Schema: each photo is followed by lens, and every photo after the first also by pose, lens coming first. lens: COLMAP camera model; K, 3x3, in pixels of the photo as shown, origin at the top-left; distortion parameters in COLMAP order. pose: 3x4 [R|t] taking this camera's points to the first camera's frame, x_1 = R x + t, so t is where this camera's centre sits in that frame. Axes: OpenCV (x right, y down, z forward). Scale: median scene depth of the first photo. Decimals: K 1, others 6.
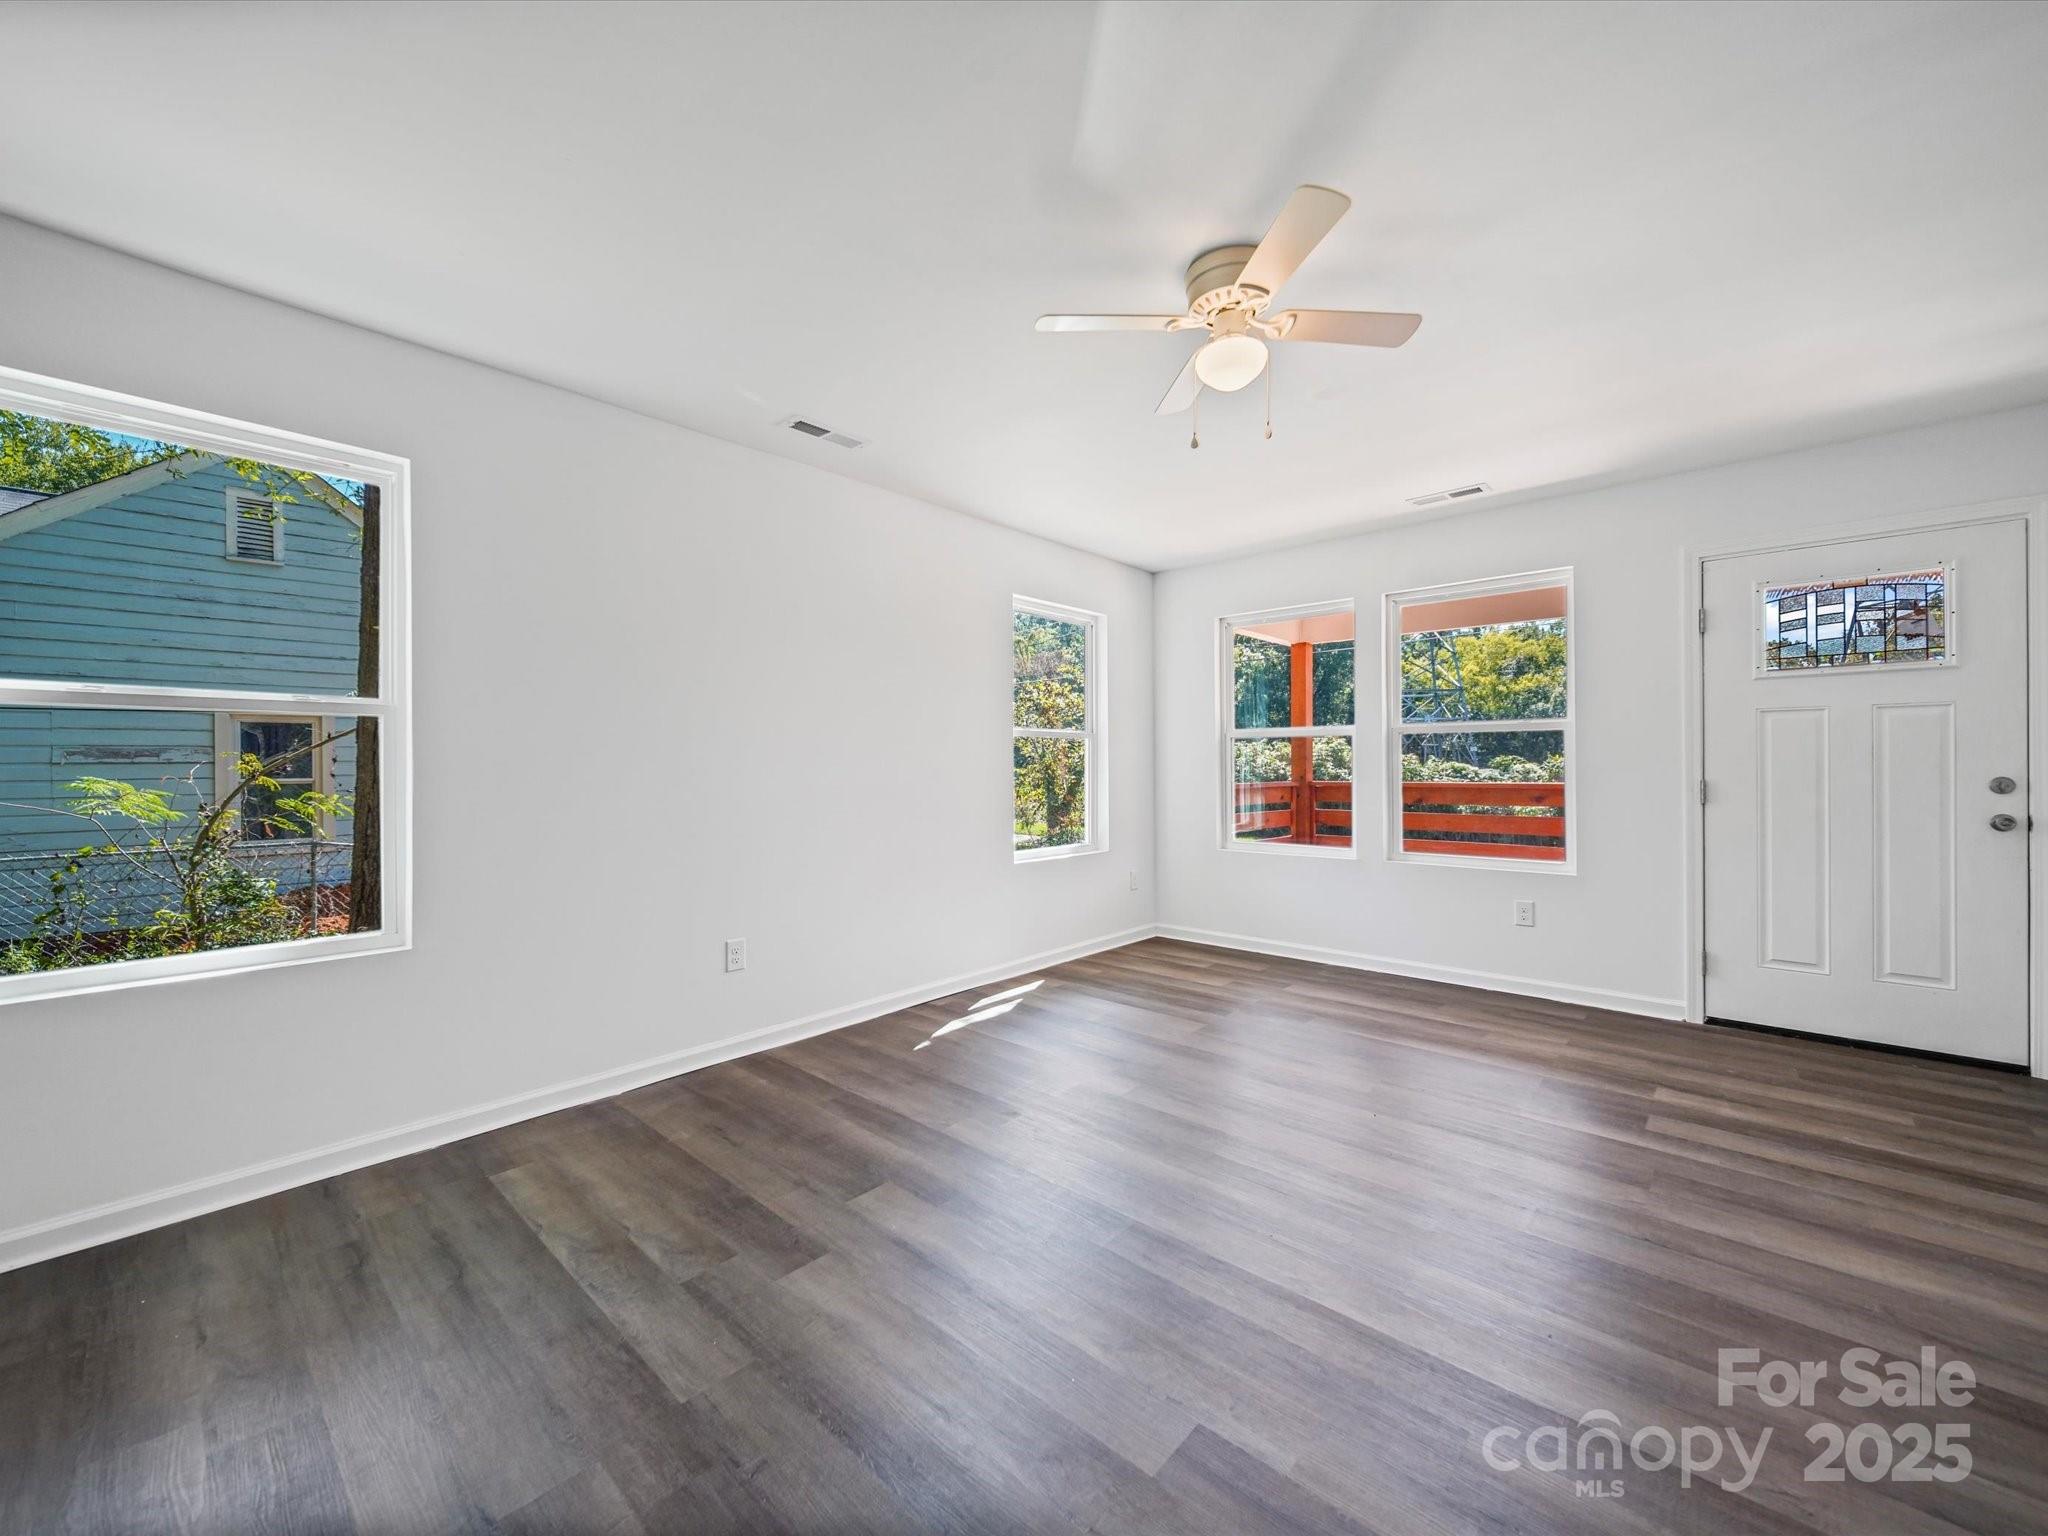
lens RADIAL K [[807.1, 0, 1012.5], [0, 807.1, 763.9], [0, 0, 1]] dist [-0.000153, -0.000595]
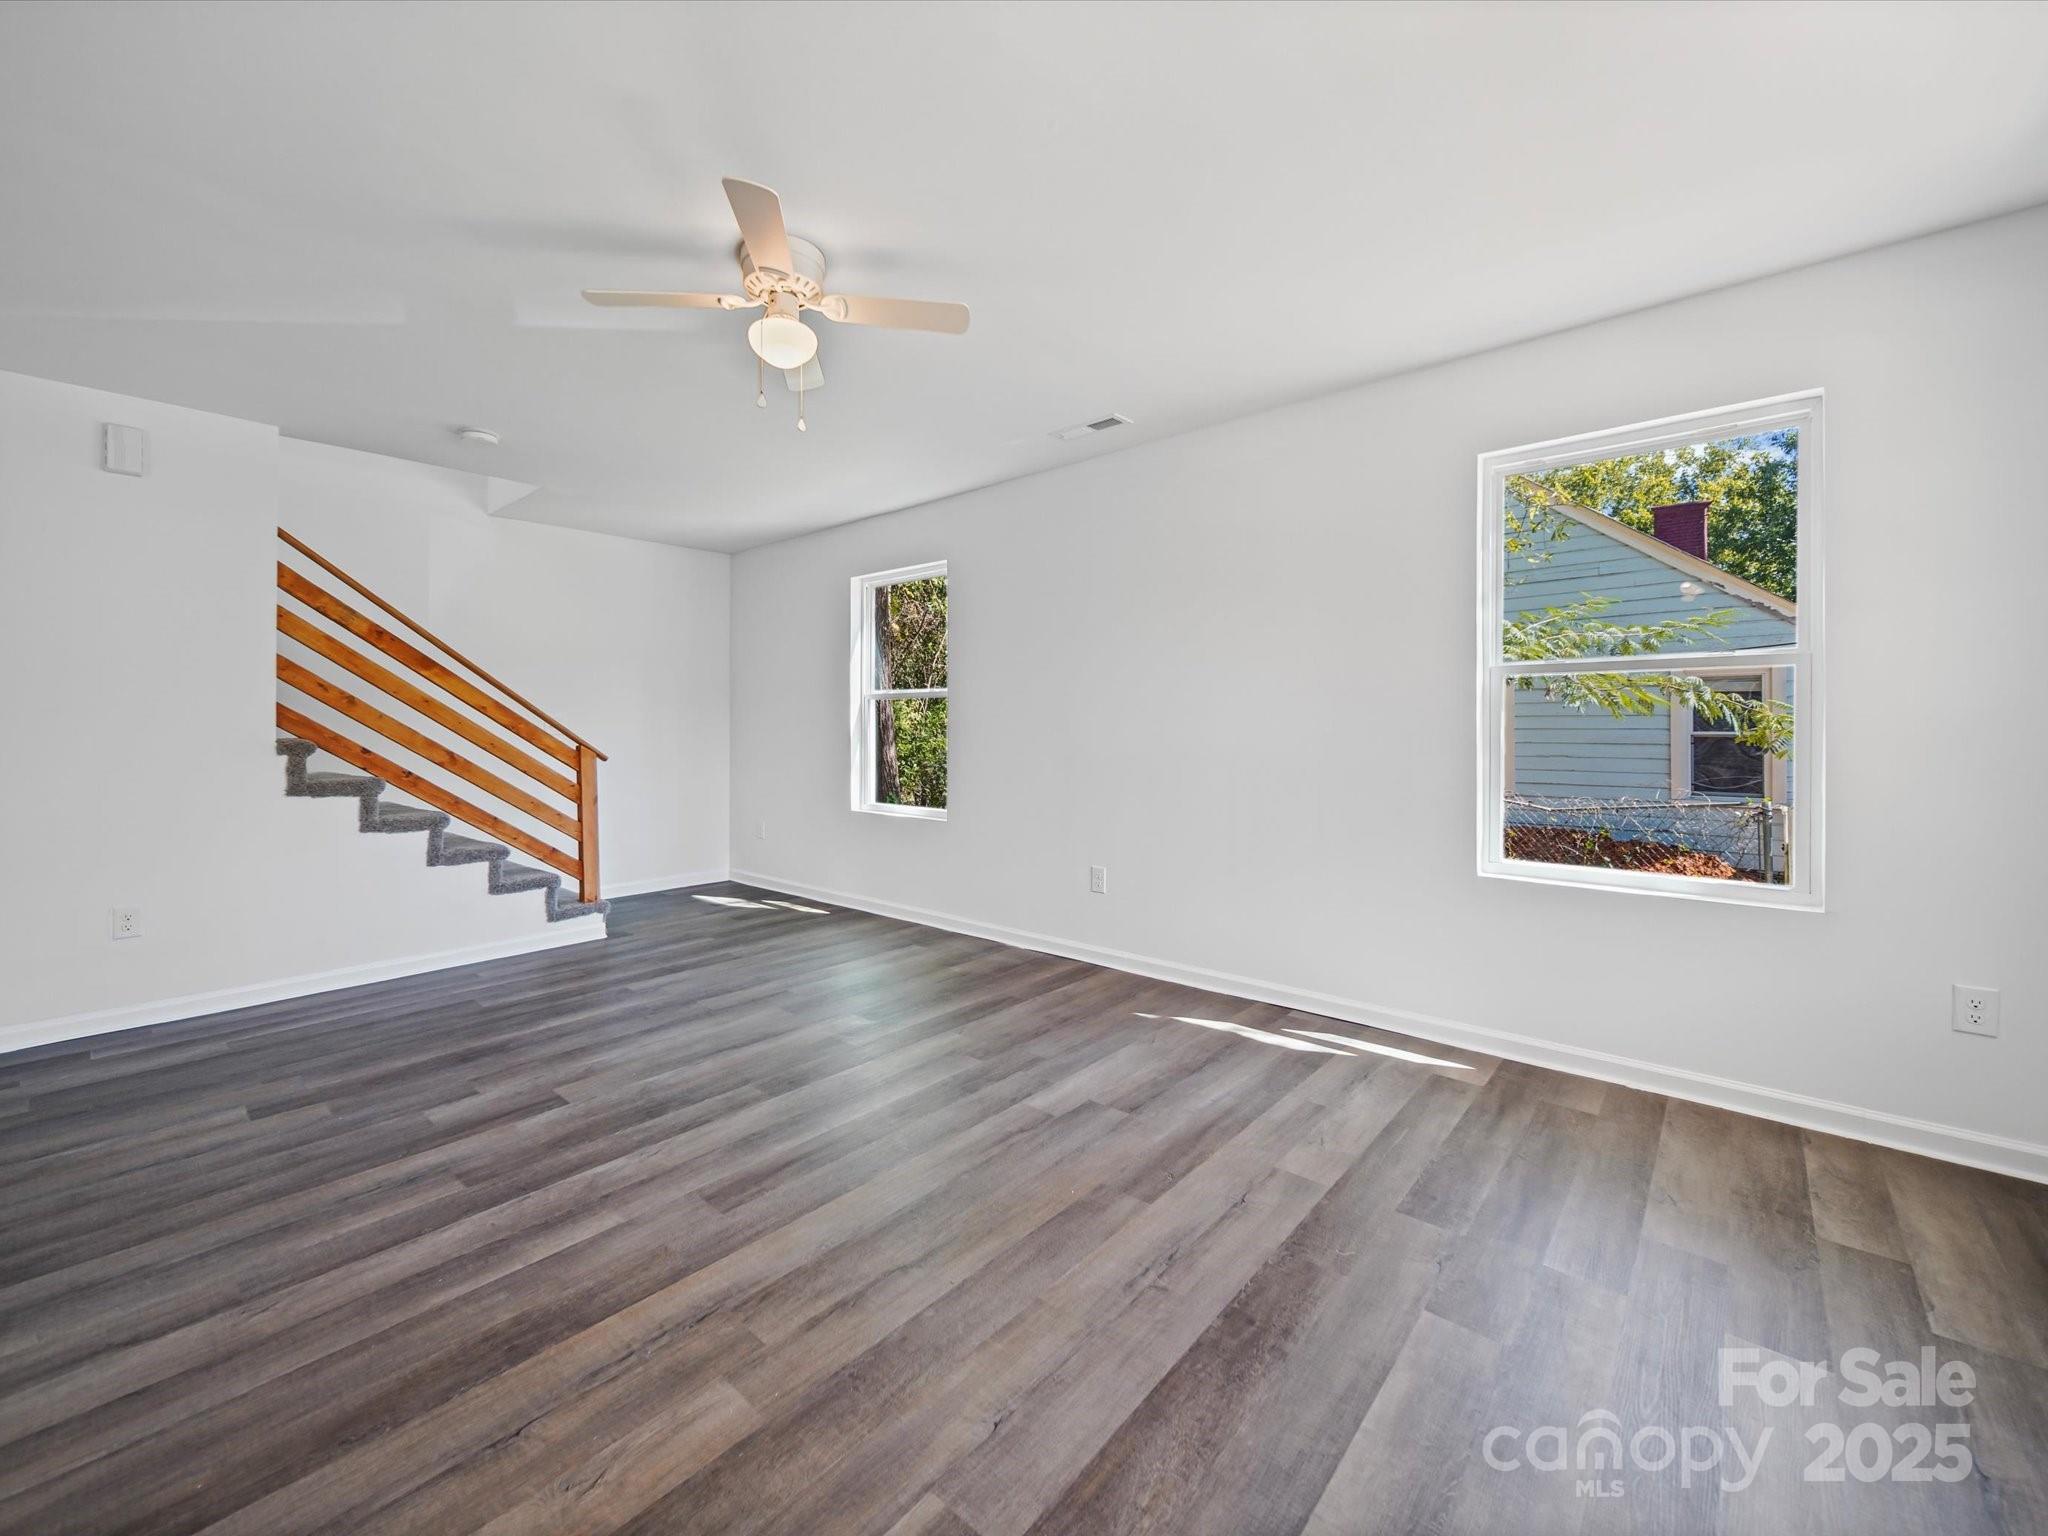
lens RADIAL K [[819.4, 0, 1009.3], [0, 819.4, 731.1], [0, 0, 1]] dist [-0.001001, -0.000460]
pose [[0.023083, 0.010637, -0.999677, 0.797540], [0.004337, 0.999933, 0.010740, -0.001734], [0.999724, -0.004583, 0.023035, 0.756577]]
